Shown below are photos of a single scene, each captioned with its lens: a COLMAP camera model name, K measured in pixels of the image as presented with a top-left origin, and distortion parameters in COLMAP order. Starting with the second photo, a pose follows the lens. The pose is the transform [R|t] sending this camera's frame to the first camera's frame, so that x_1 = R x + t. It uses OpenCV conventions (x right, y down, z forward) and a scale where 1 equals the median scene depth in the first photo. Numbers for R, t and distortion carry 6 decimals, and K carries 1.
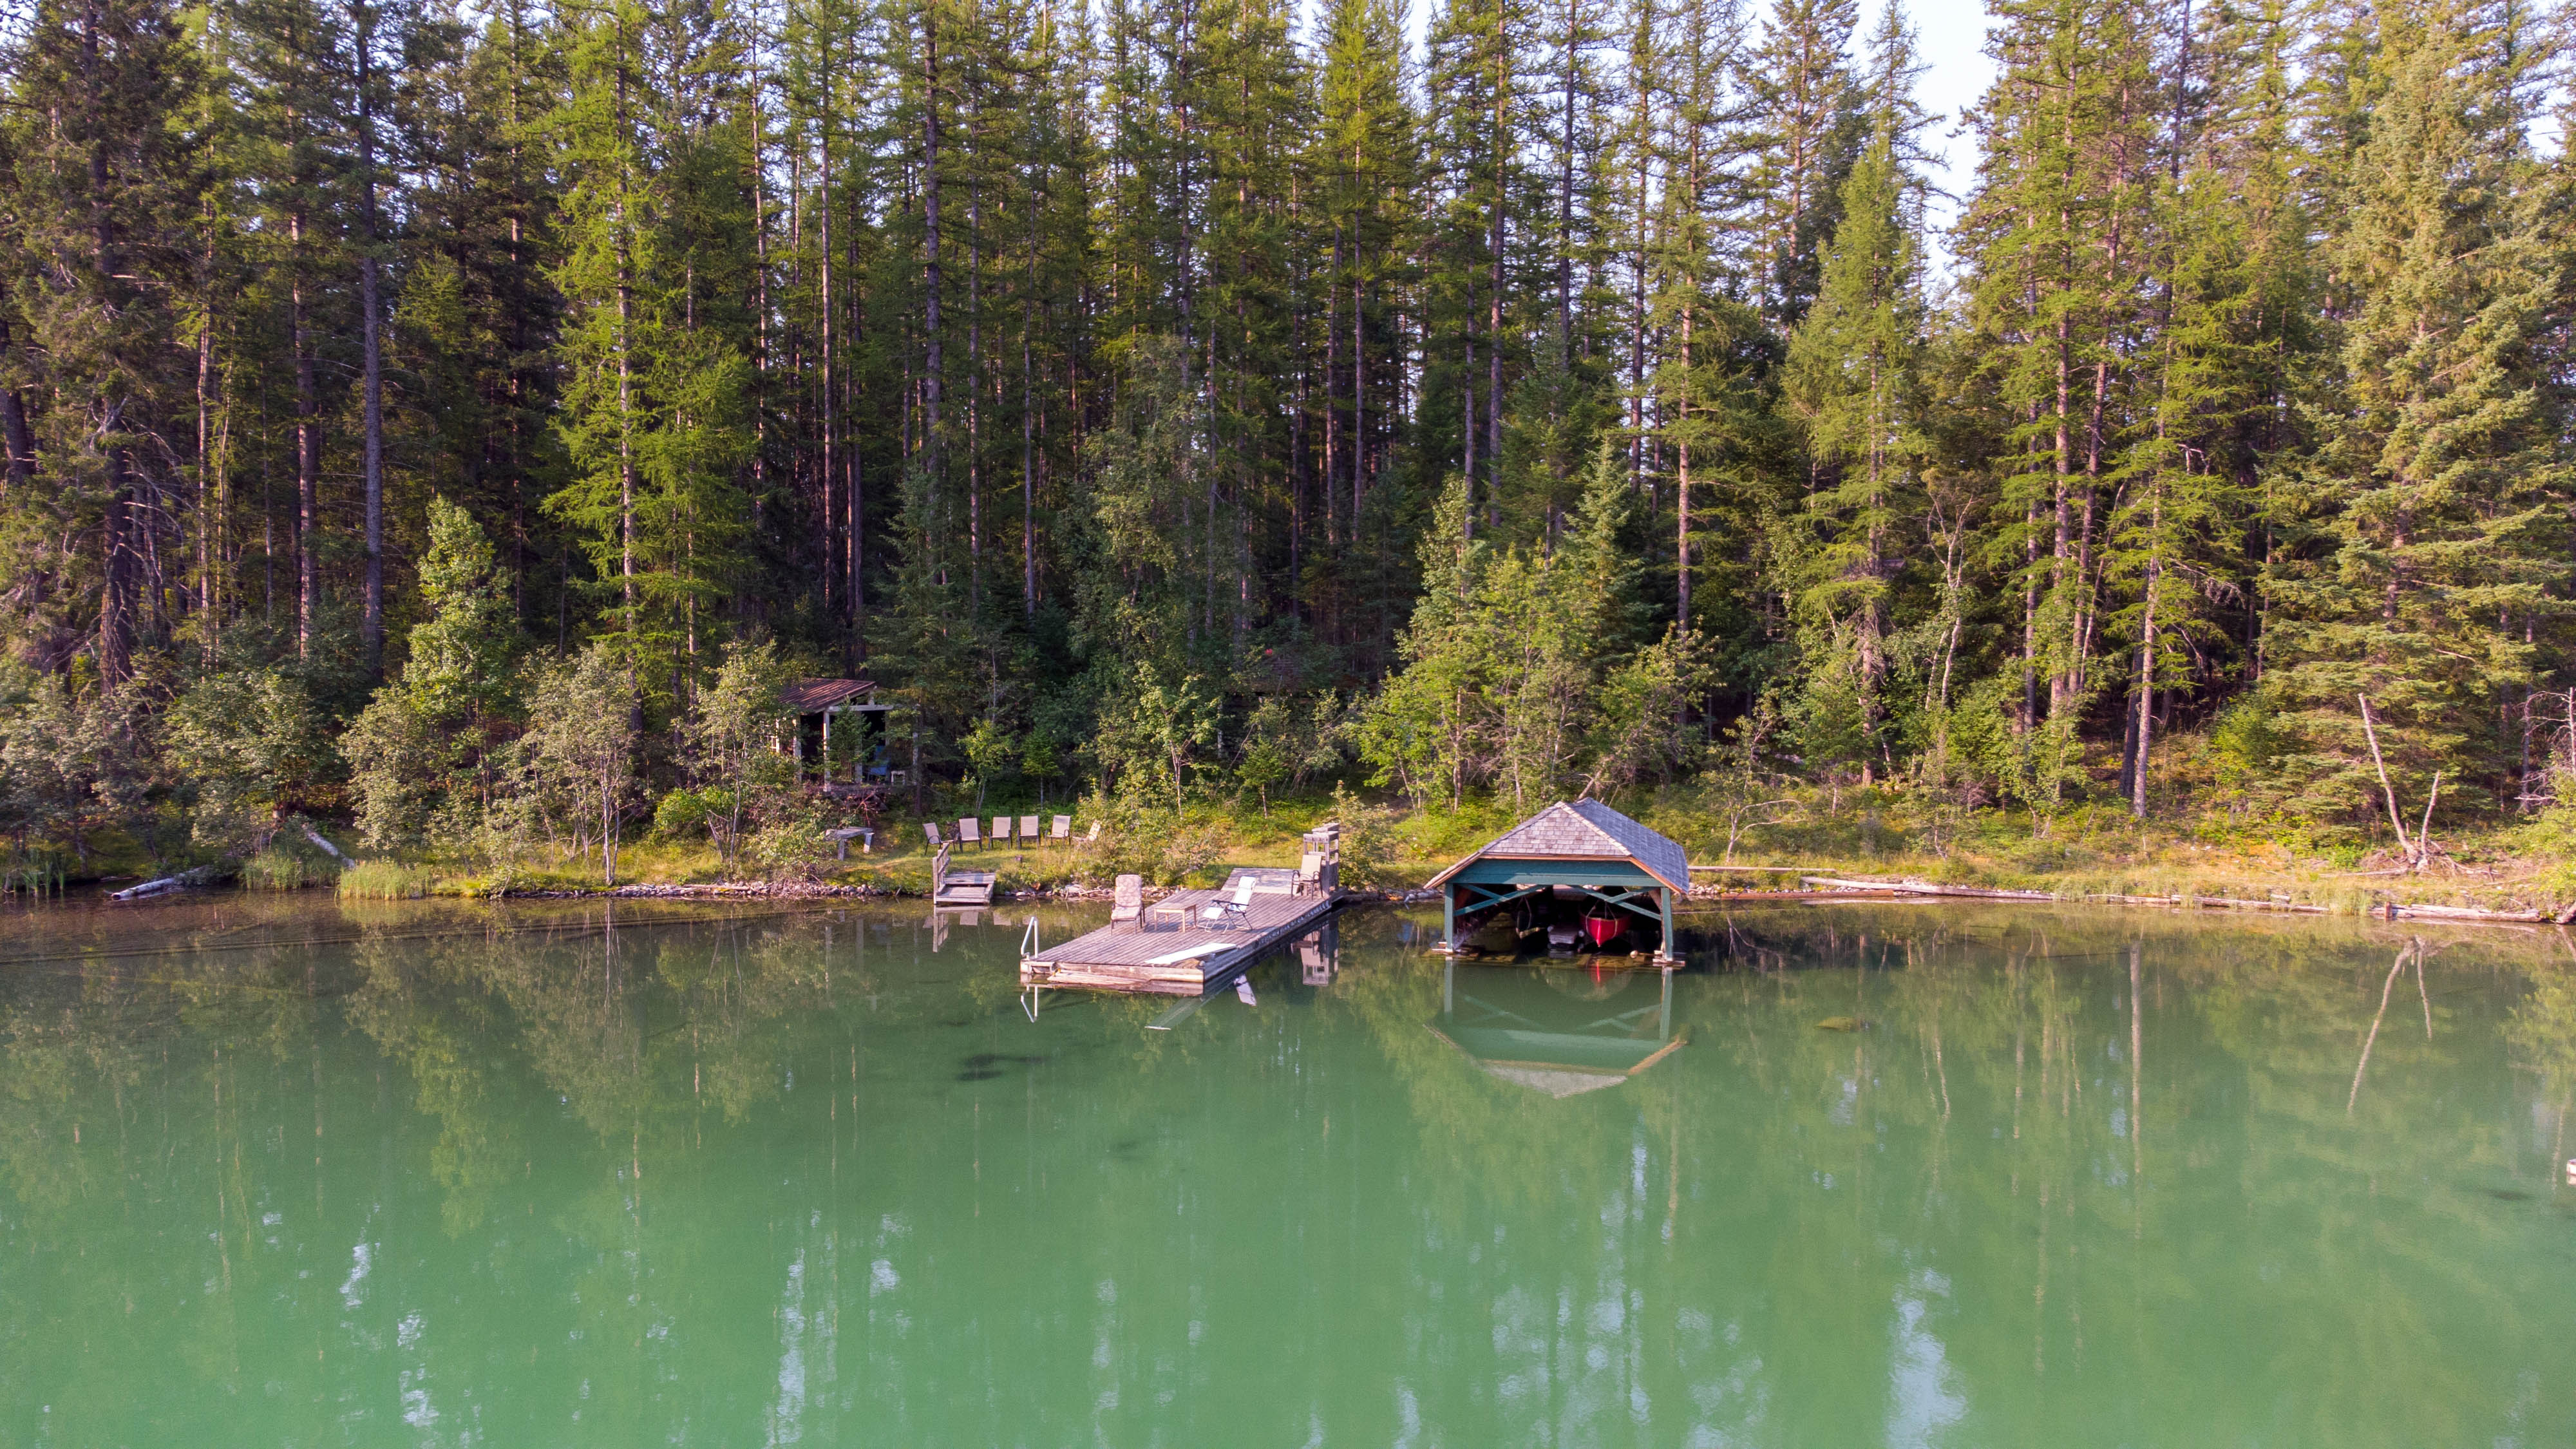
lens RADIAL K [[1904.5, 0, 1283.1], [0, 1904.5, 740.5], [0, 0, 1]] dist [0.049911, -0.001371]
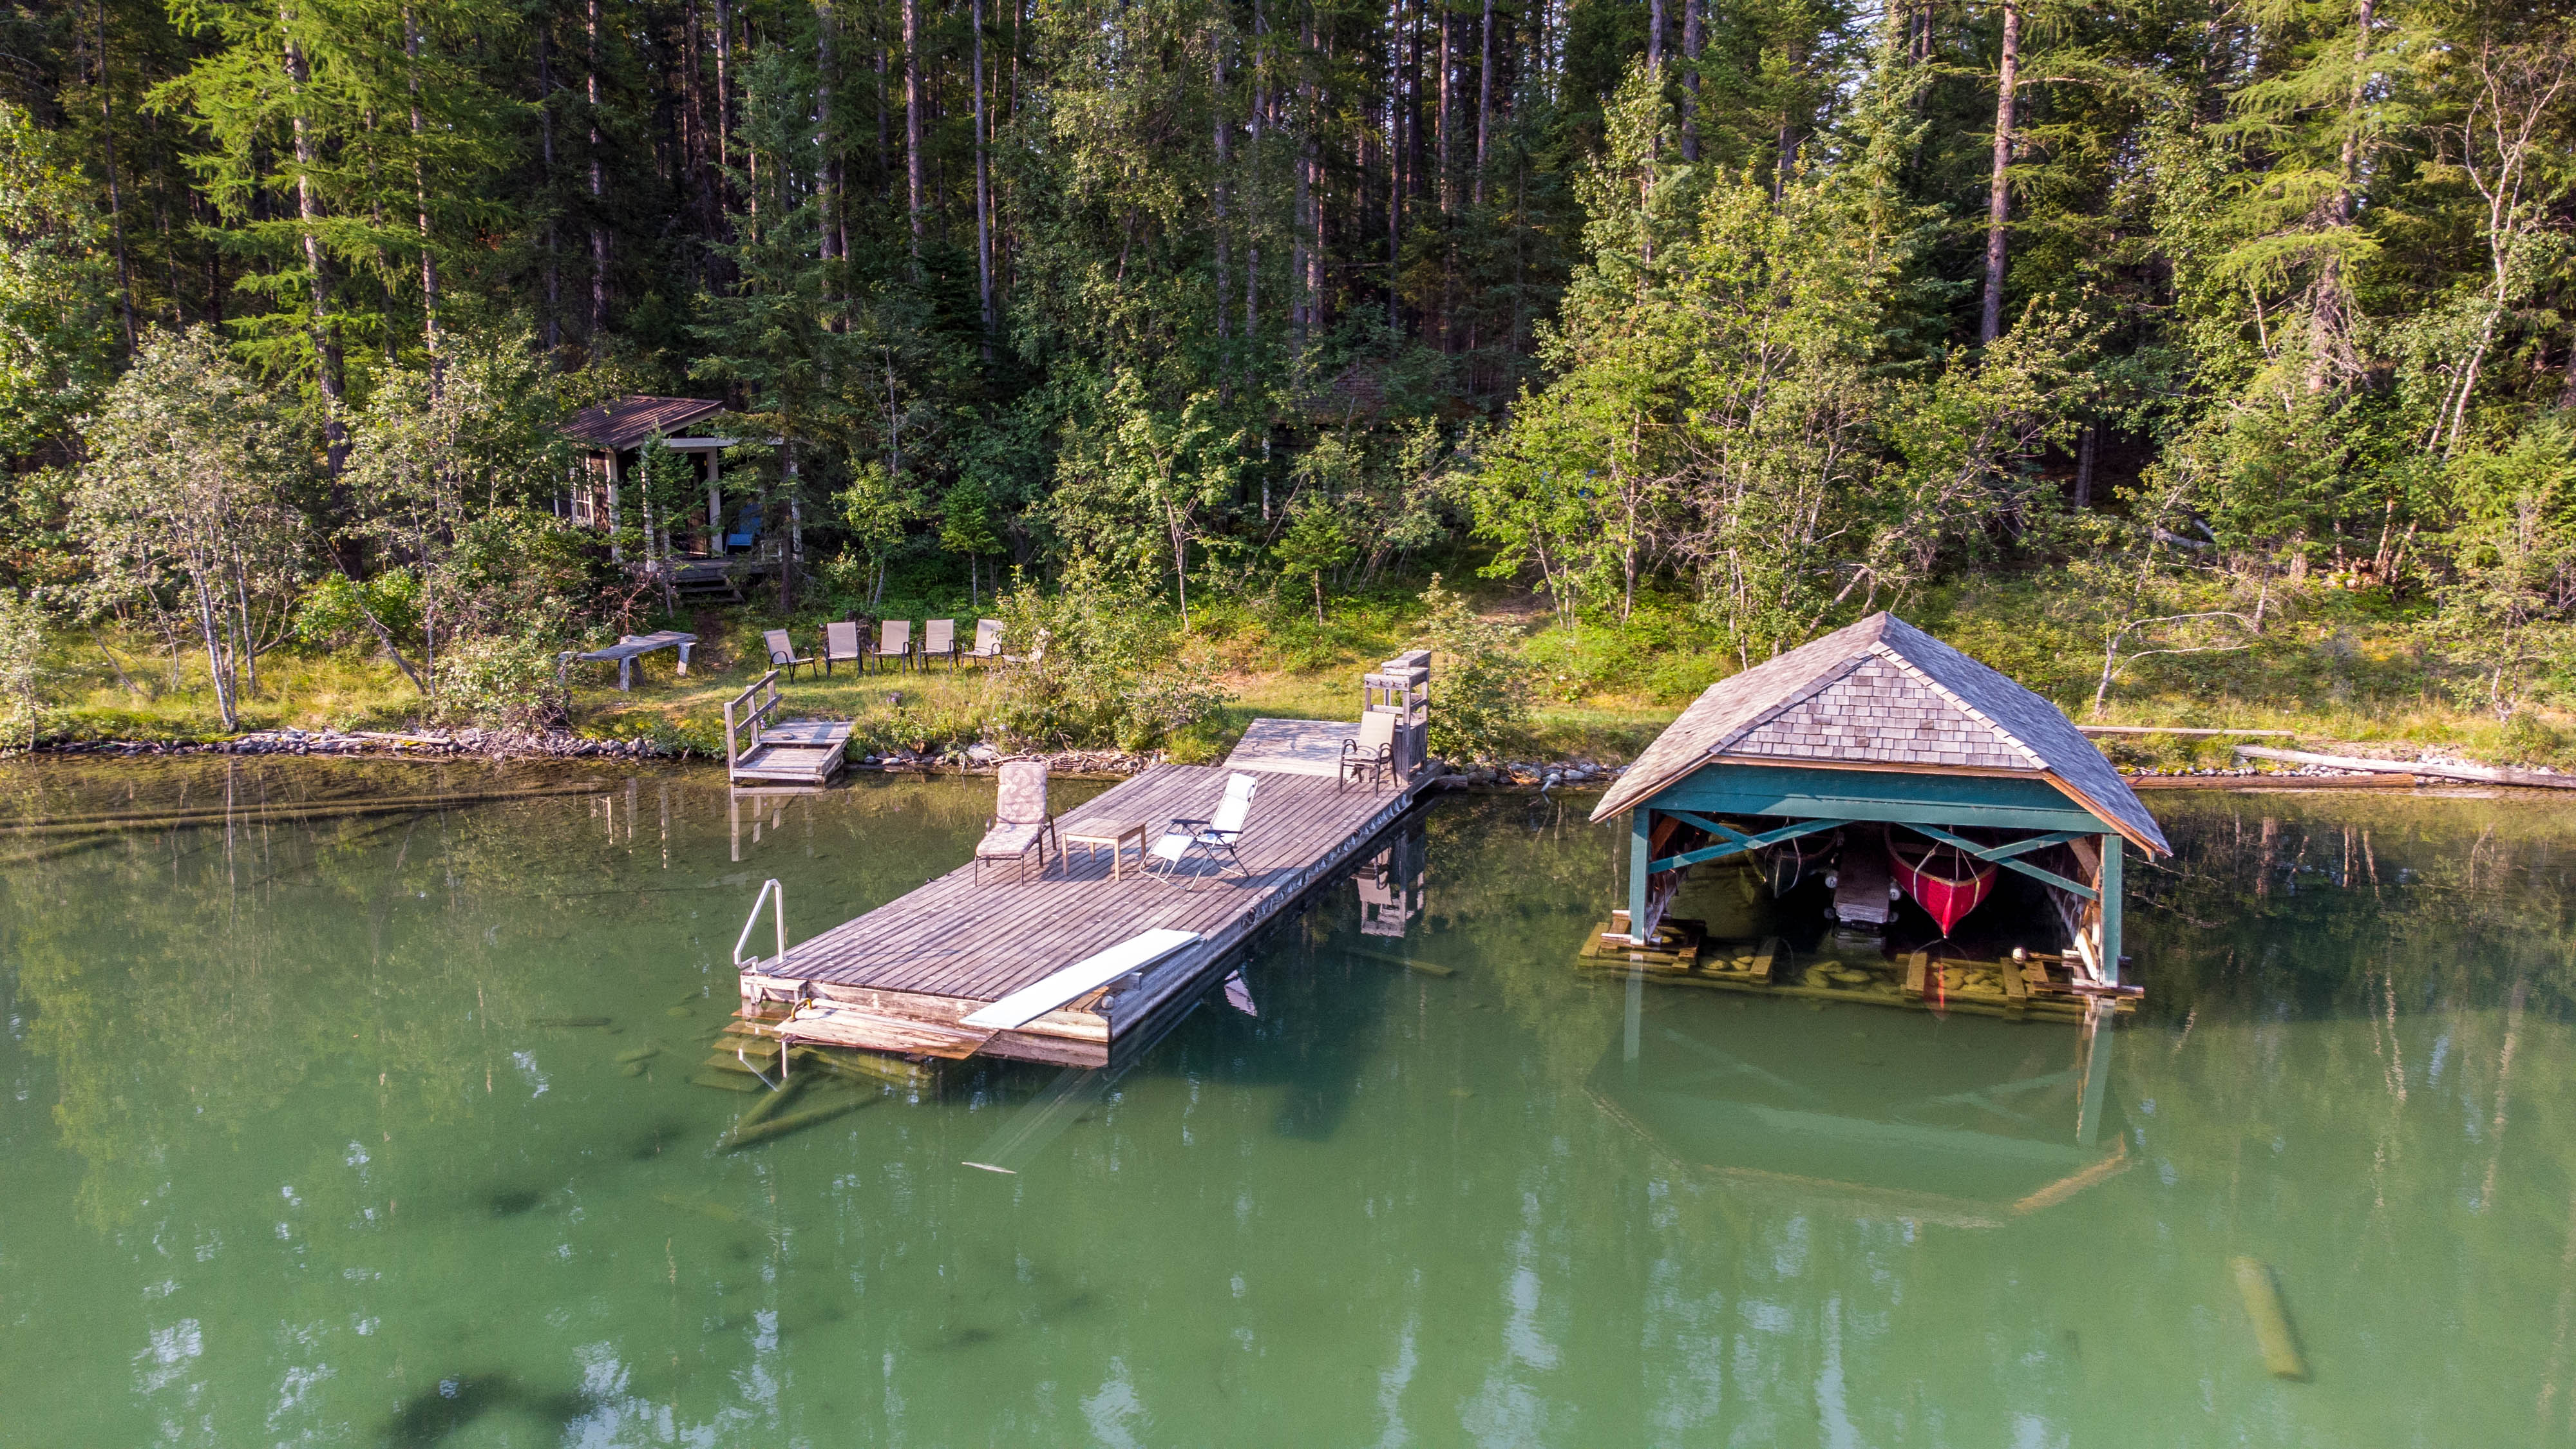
lens RADIAL K [[1904.5, 0, 1283.1], [0, 1904.5, 740.5], [0, 0, 1]] dist [0.049911, -0.001371]
pose [[0.997880, 0.016402, -0.062981, 0.019524], [-0.007915, 0.991124, 0.132704, -0.004998], [0.064599, -0.131925, 0.989153, 0.384486]]
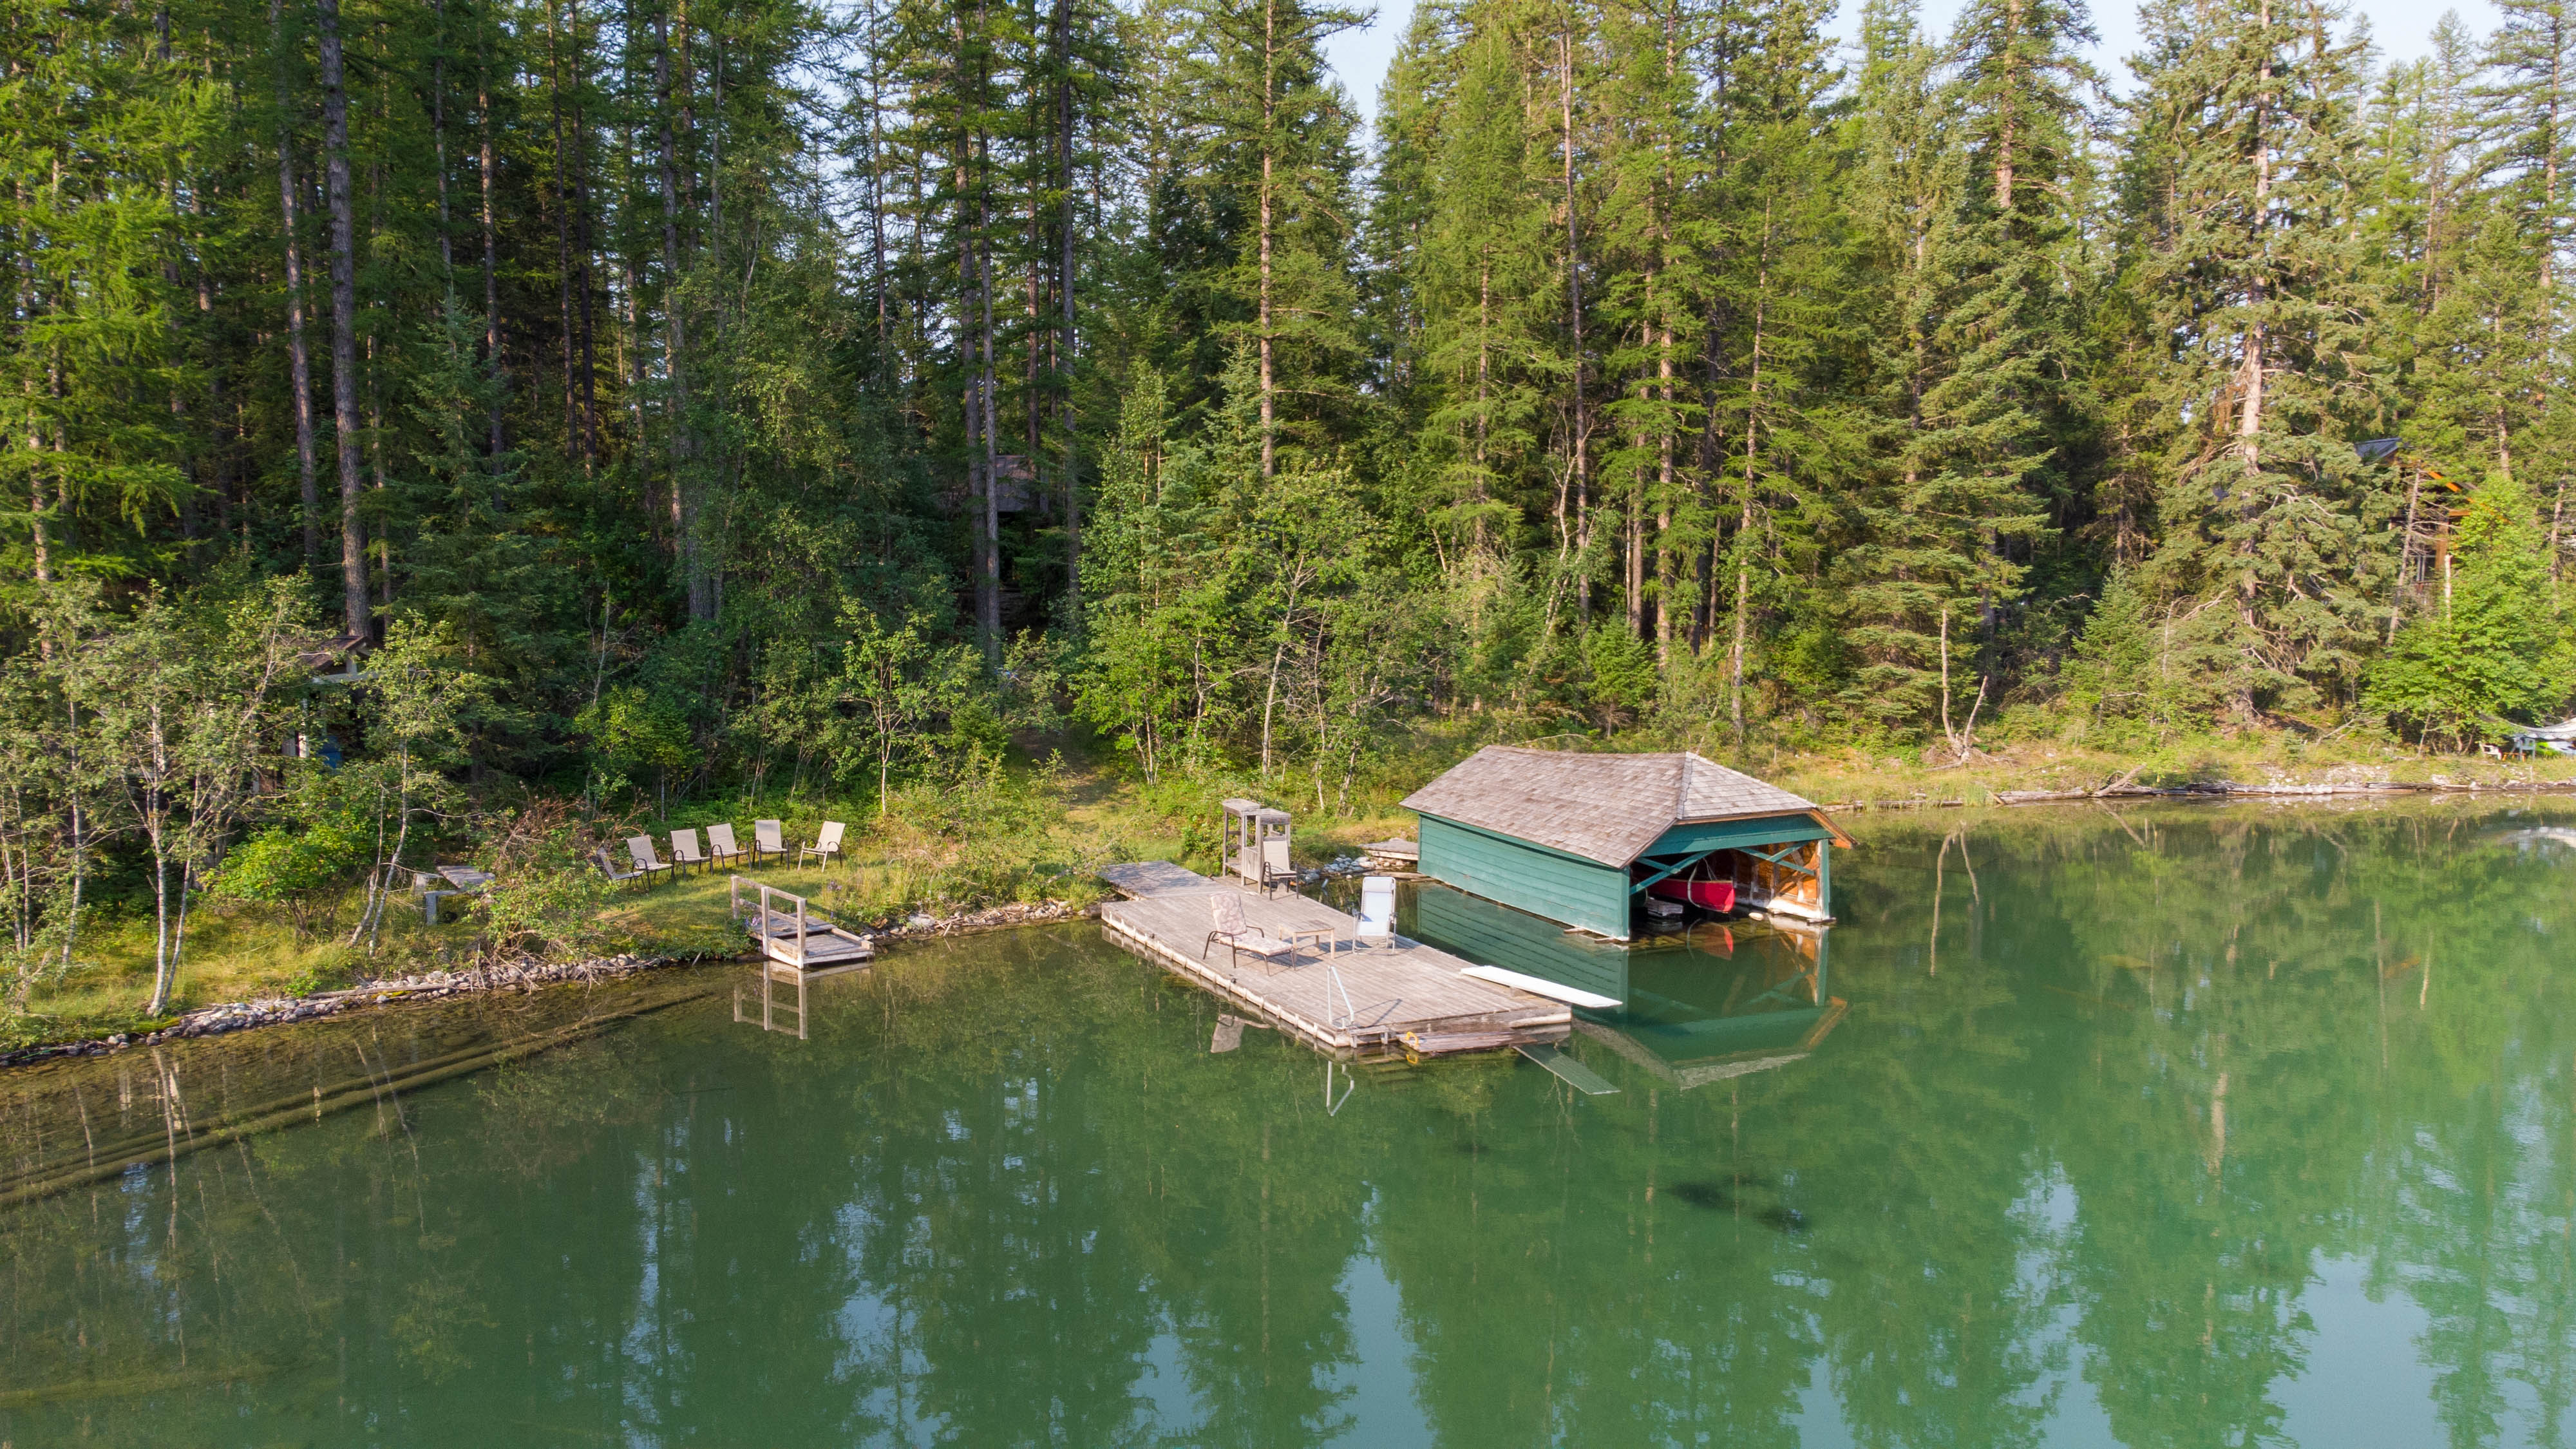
lens RADIAL K [[1904.5, 0, 1283.1], [0, 1904.5, 740.5], [0, 0, 1]] dist [0.049911, -0.001371]
pose [[0.772371, -0.062215, 0.632117, -0.412761], [0.038109, 0.997938, 0.051655, -0.018676], [-0.634027, -0.015808, 0.773149, 0.339718]]
